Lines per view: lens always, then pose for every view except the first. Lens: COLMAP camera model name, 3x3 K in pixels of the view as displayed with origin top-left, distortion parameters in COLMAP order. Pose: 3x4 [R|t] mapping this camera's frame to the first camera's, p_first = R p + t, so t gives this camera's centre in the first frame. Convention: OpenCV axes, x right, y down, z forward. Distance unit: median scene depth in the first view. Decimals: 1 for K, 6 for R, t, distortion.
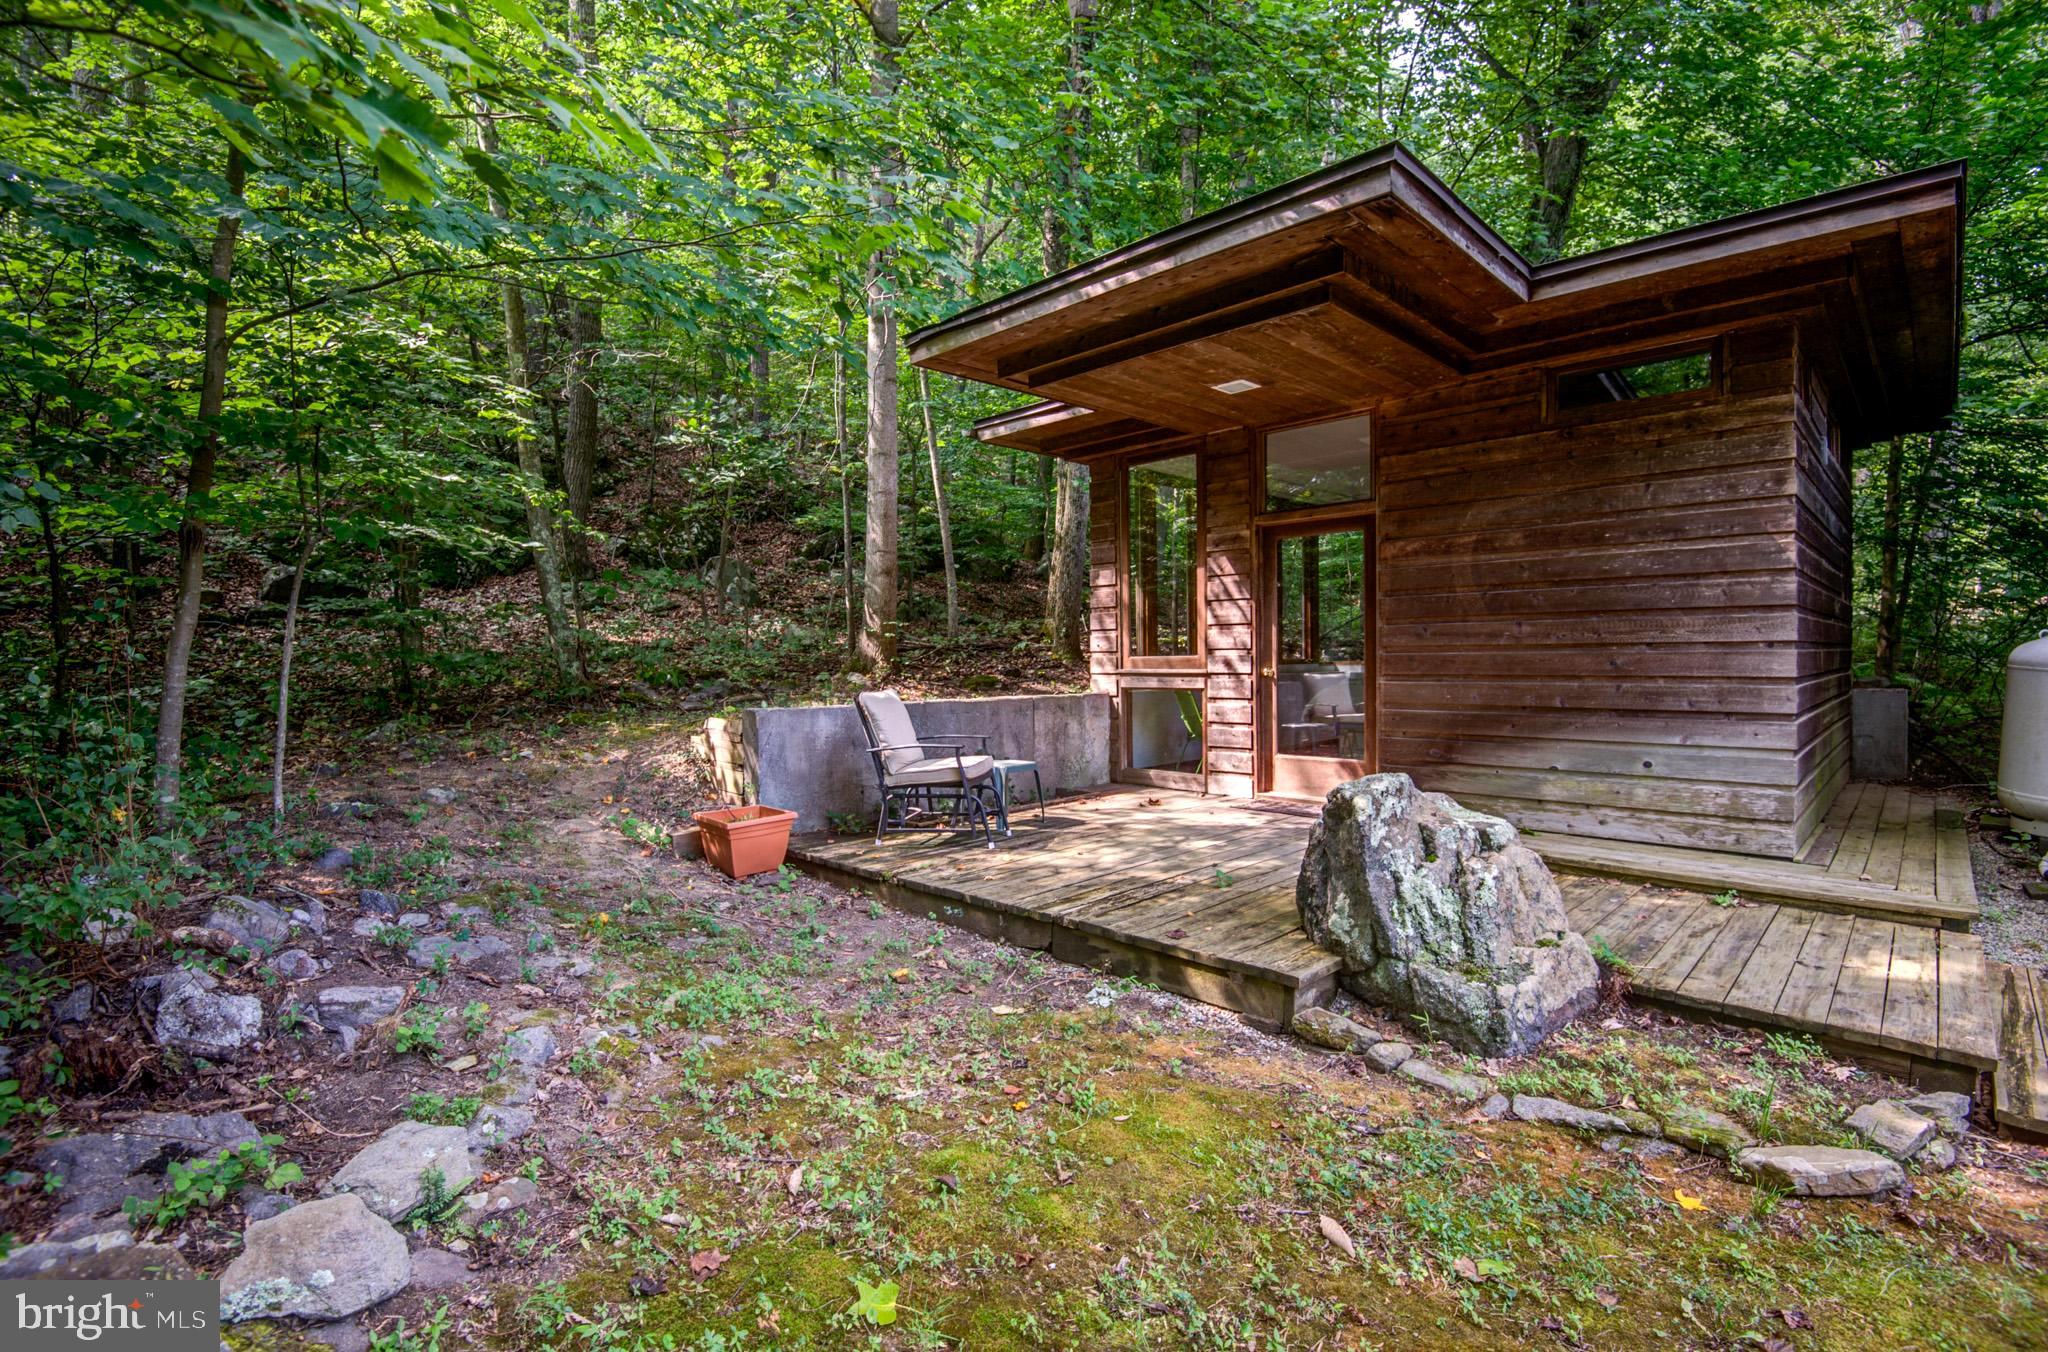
lens RADIAL K [[934.8, 0, 1024.0], [0, 934.8, 676.0], [0, 0, 1]] dist [-0.012318, -0.017182]
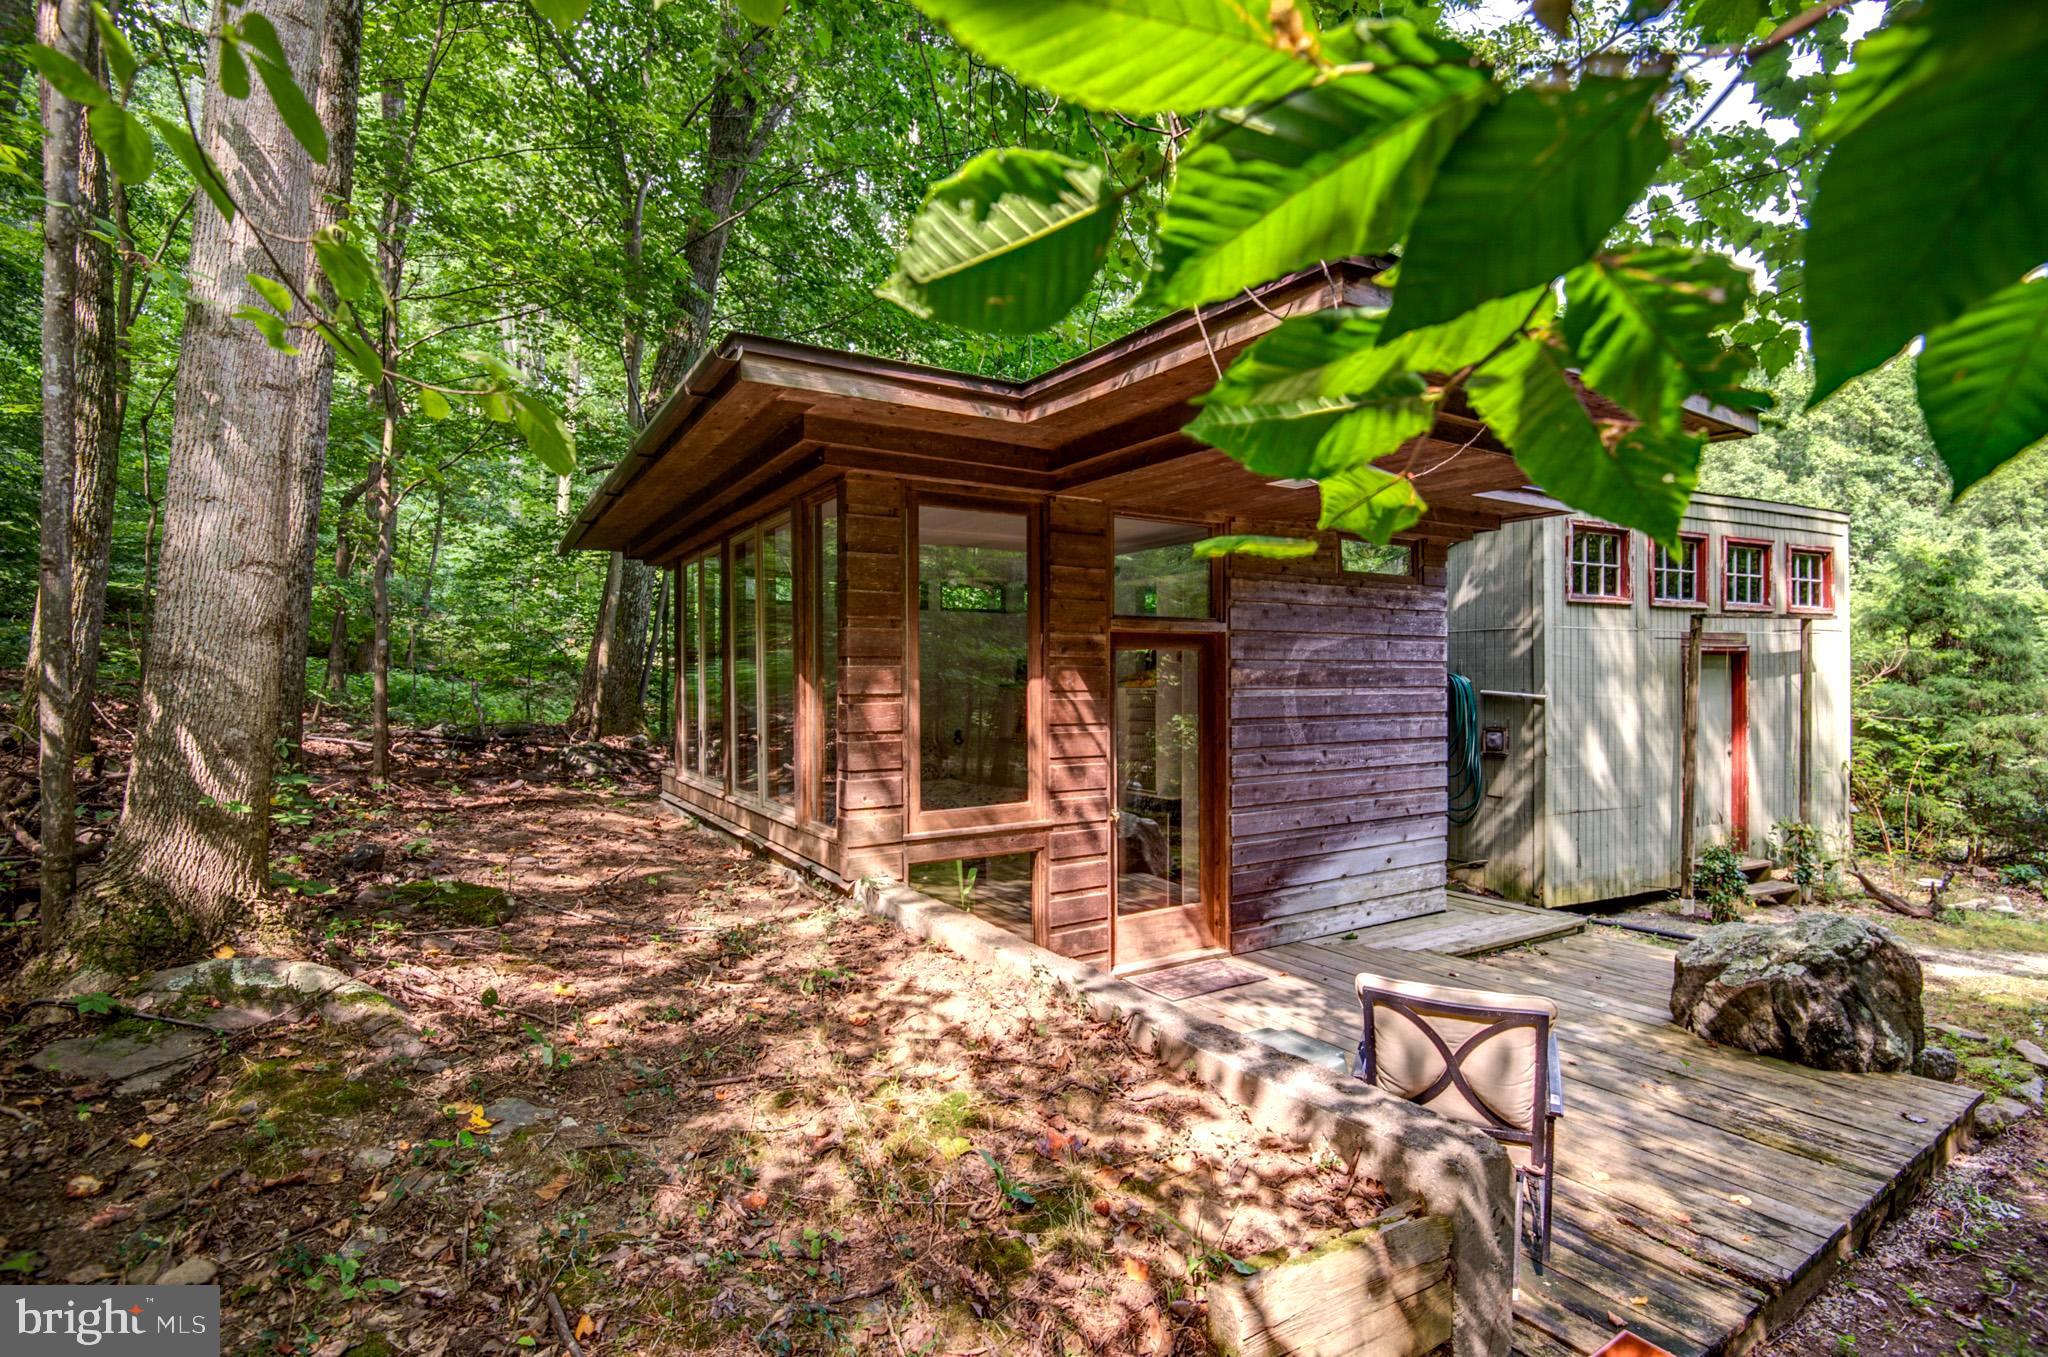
lens RADIAL K [[934.8, 0, 1024.0], [0, 934.8, 678.5], [0, 0, 1]] dist [-0.012318, -0.017182]
pose [[0.250868, 0.008973, 0.967980, -0.525222], [0.021006, 0.999671, -0.014711, -0.110911], [-0.967793, 0.024024, 0.250597, 0.872263]]
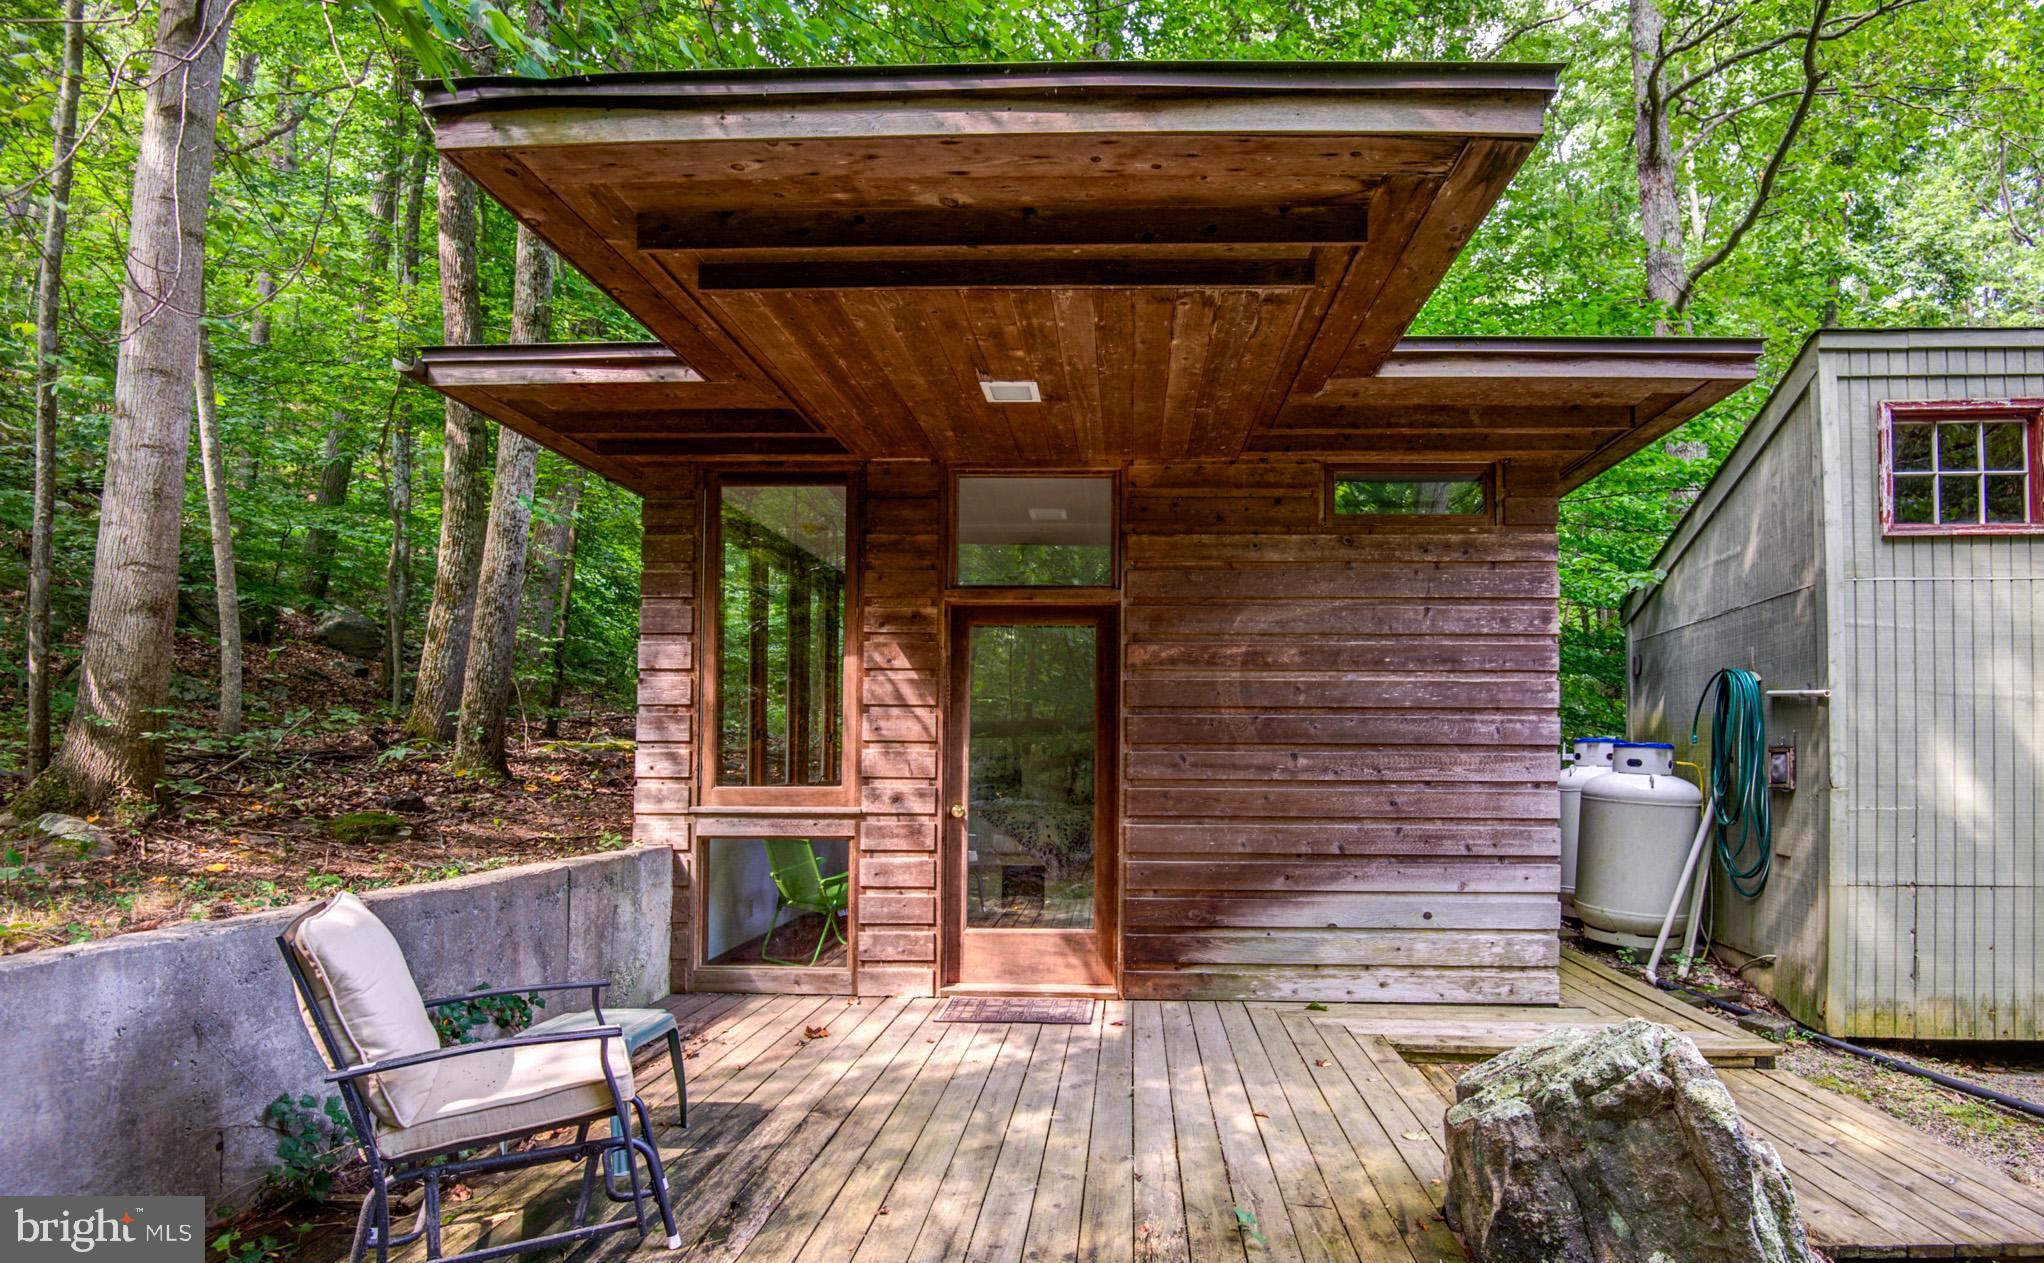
lens RADIAL K [[965.5, 0, 1090.0], [0, 965.5, 723.6], [0, 0, 1]] dist [0.009453, -0.035097]
pose [[0.728152, 0.034838, 0.684530, -0.165736], [0.001536, 0.998622, -0.052457, -0.032214], [-0.685414, 0.039248, 0.727095, 0.400816]]
